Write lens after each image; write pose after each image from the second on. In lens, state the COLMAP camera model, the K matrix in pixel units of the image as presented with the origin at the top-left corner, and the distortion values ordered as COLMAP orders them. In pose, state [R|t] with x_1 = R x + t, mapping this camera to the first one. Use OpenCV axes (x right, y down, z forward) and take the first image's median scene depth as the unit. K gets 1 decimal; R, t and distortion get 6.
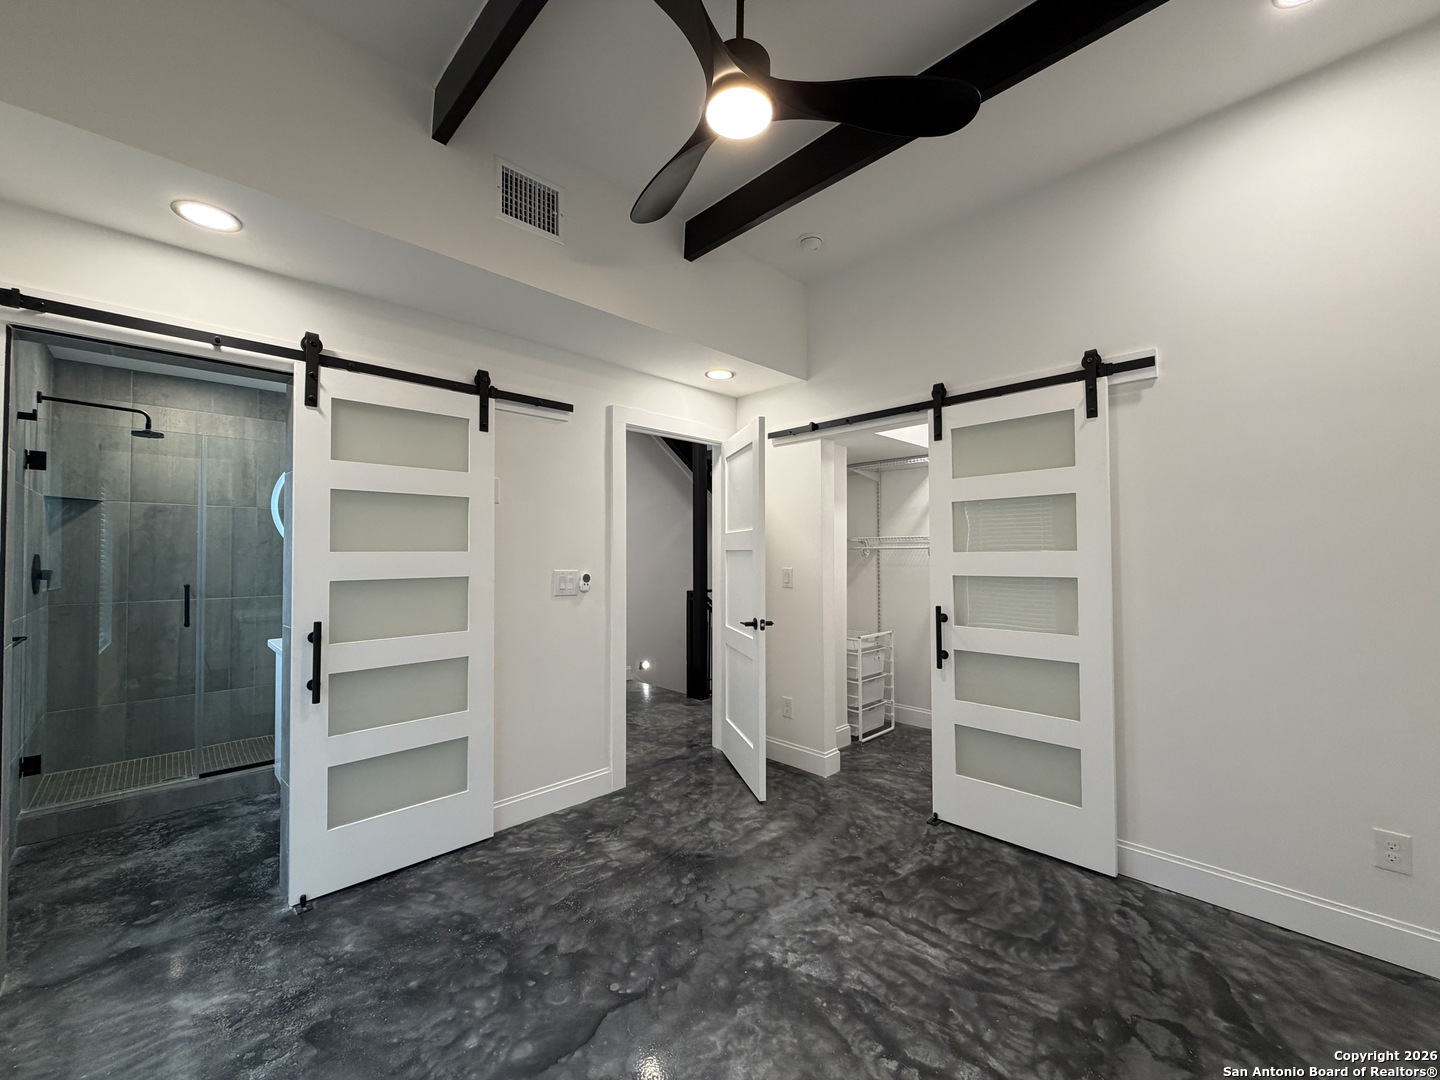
lens RADIAL K [[575.4, 0, 719.5], [0, 575.4, 540.9], [0, 0, 1]] dist [-0.000144, 0.000017]
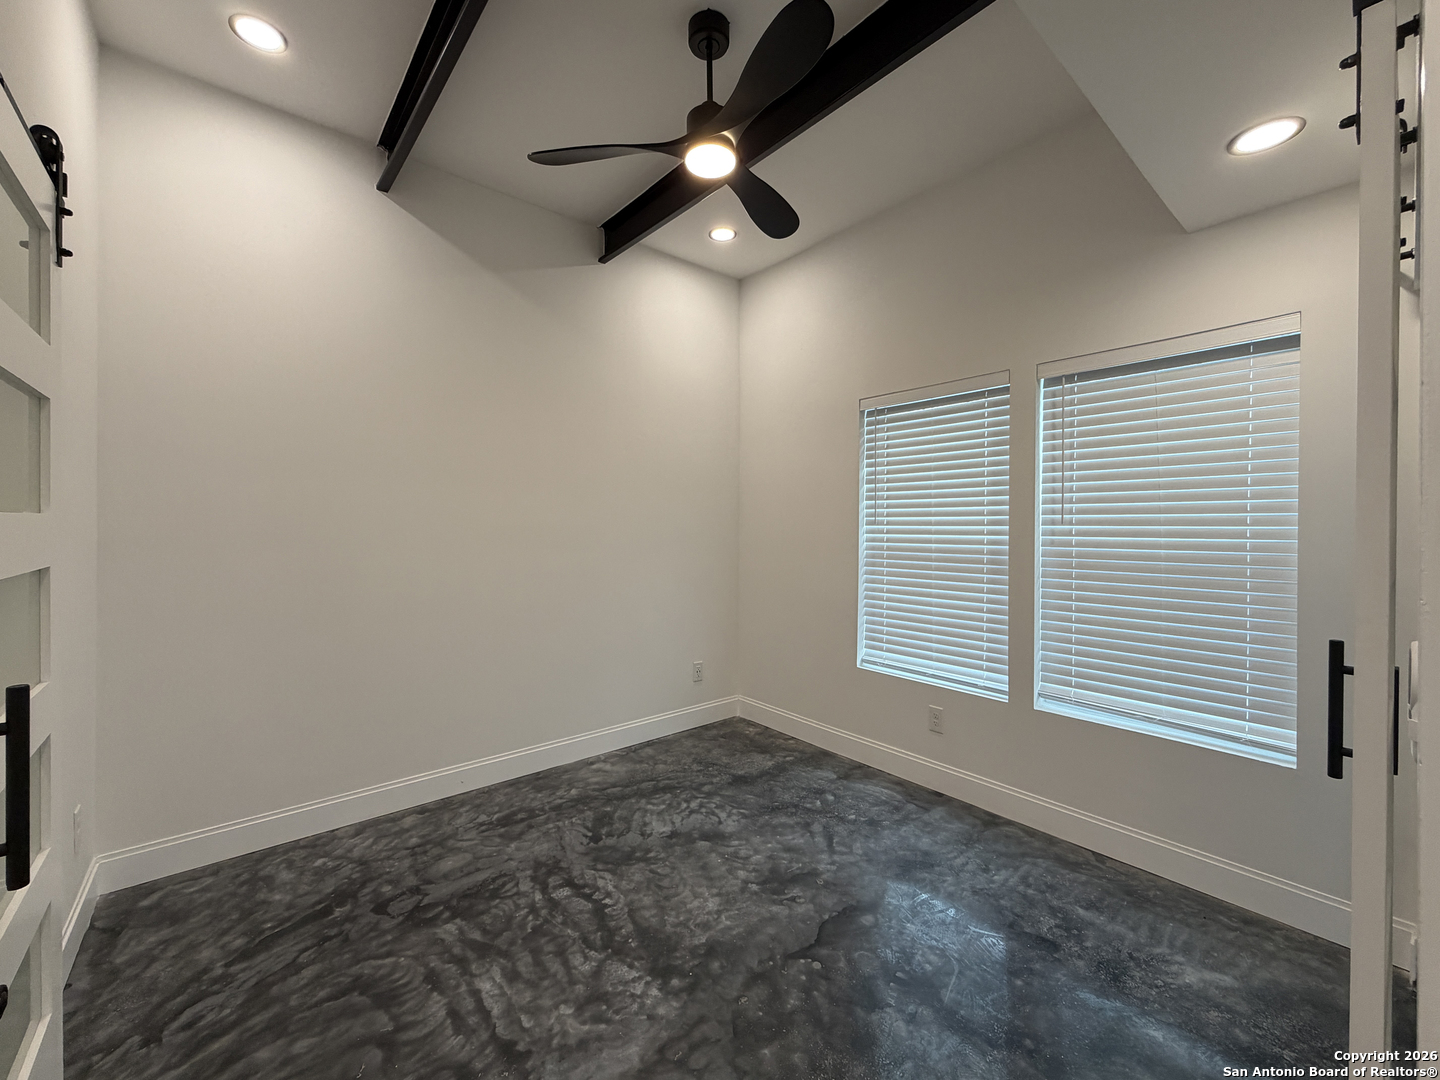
lens RADIAL K [[575.4, 0, 727.4], [0, 575.4, 535.7], [0, 0, 1]] dist [-0.000144, 0.000017]
pose [[-0.998121, -0.004426, 0.061110, -0.075241], [-0.005120, 0.999924, -0.011213, -0.004679], [-0.061056, -0.011505, -0.998068, 1.999069]]
